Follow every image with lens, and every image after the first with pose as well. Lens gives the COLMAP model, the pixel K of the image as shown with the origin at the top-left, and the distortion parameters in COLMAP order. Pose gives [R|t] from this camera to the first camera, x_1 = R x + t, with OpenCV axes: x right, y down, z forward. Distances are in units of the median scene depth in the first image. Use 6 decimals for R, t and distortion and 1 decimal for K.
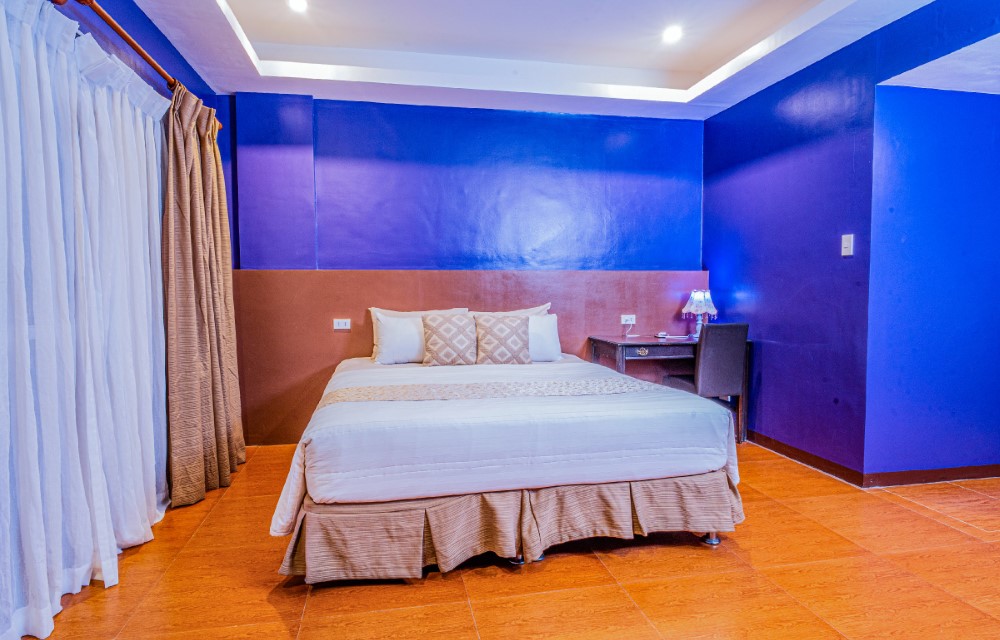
lens RADIAL K [[524.7, 0, 477.8], [0, 524.7, 319.2], [0, 0, 1]] dist [0.000728, -0.000579]
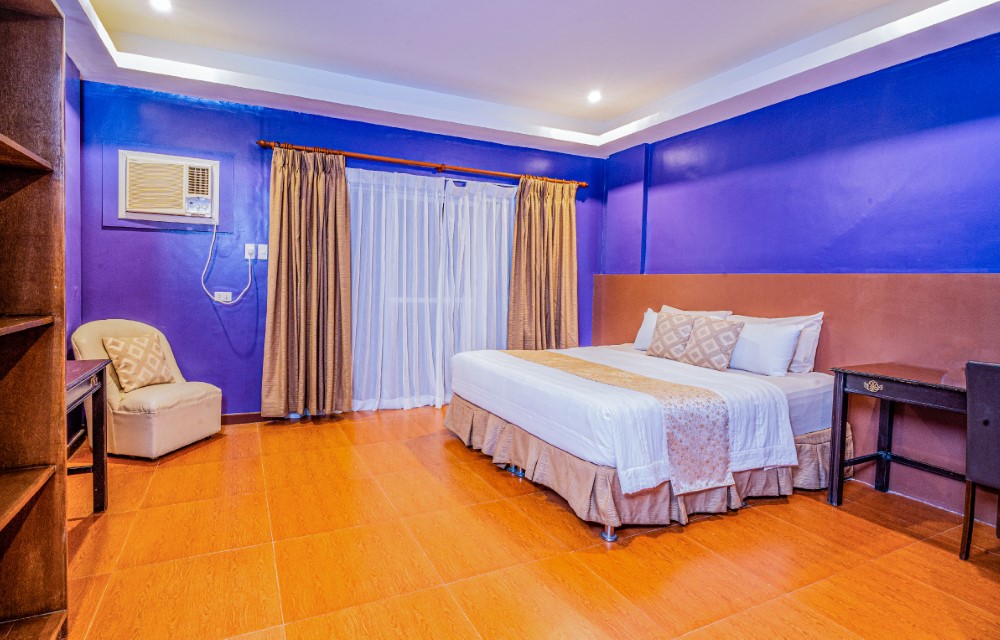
lens RADIAL K [[509.0, 0, 476.4], [0, 509.0, 299.5], [0, 0, 1]] dist [-0.001487, -0.000653]
pose [[0.255843, 0.042383, -0.965789, 0.827108], [-0.080895, 0.996473, 0.022300, -0.027233], [0.963328, 0.072422, 0.258369, 0.287684]]
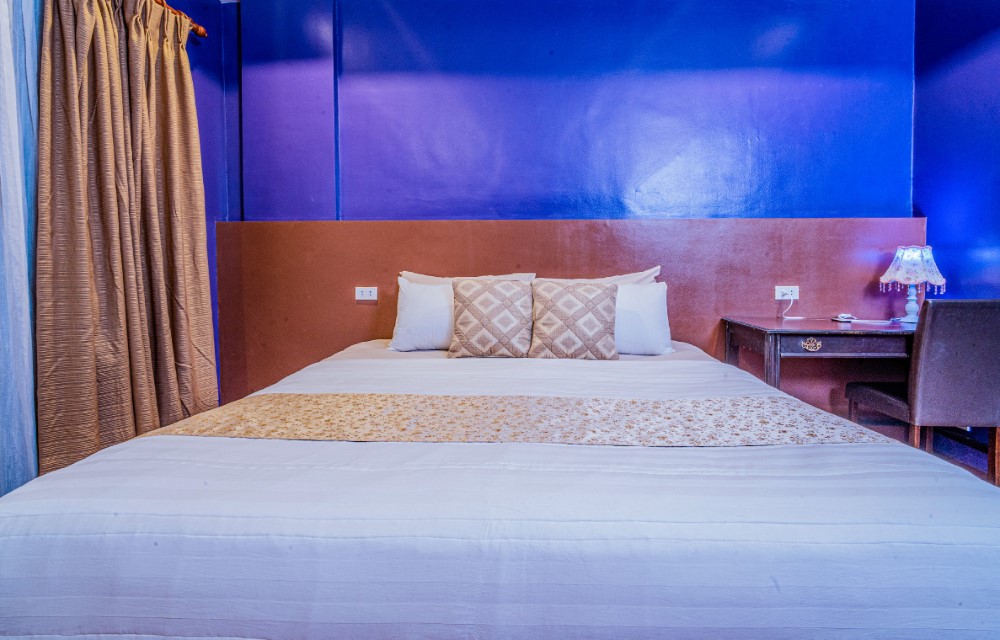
lens RADIAL K [[499.7, 0, 523.0], [0, 499.7, 286.1], [0, 0, 1]] dist [-0.003125, -0.001051]
pose [[0.976617, 0.008464, -0.214818, 0.111721], [-0.013659, 0.999649, -0.022713, 0.012101], [0.214550, 0.025116, 0.976390, 0.363103]]
